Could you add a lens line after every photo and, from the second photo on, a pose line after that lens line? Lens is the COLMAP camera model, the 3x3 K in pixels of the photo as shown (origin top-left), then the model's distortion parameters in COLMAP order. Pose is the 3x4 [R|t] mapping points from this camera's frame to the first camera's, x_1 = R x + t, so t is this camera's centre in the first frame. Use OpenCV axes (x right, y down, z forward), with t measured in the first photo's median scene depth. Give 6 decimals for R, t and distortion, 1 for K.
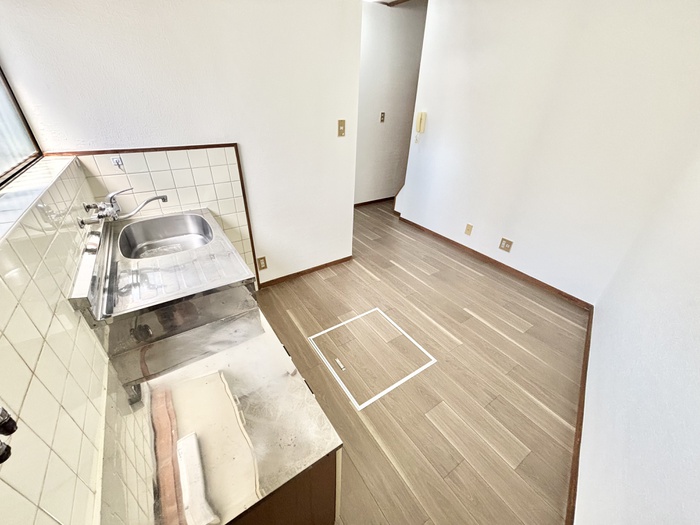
lens RADIAL K [[280.3, 0, 350.0], [0, 280.3, 262.5], [0, 0, 1]] dist [-0.003555, 0.000345]
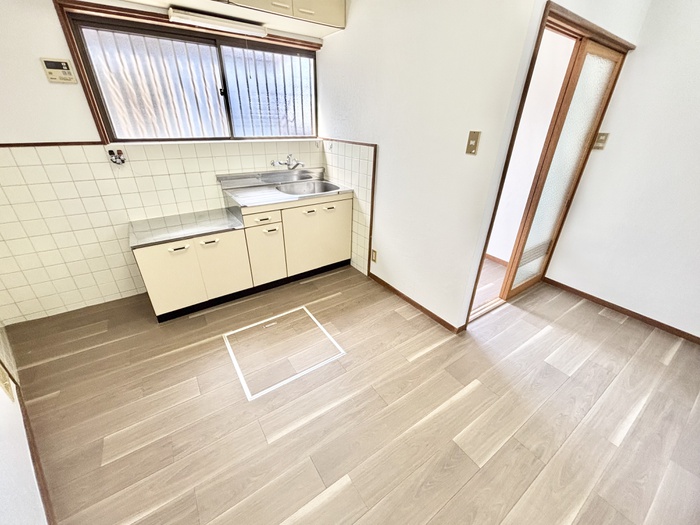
lens RADIAL K [[280.3, 0, 350.0], [0, 280.3, 262.5], [0, 0, 1]] dist [-0.003555, 0.000345]
pose [[0.011914, 0.432246, -0.901677, 0.785123], [-0.522807, 0.771362, 0.362868, -0.372561], [0.852368, 0.467080, 0.235172, 0.776610]]
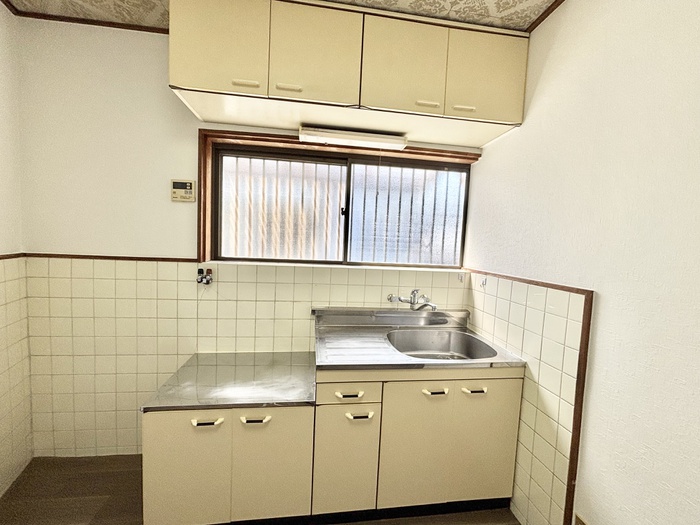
lens RADIAL K [[280.3, 0, 350.0], [0, 280.3, 262.5], [0, 0, 1]] dist [-0.003555, 0.000345]
pose [[-0.447864, 0.014907, -0.893978, 0.294834], [-0.500126, 0.824632, 0.264303, -0.340009], [0.741142, 0.565474, -0.361868, 0.728484]]
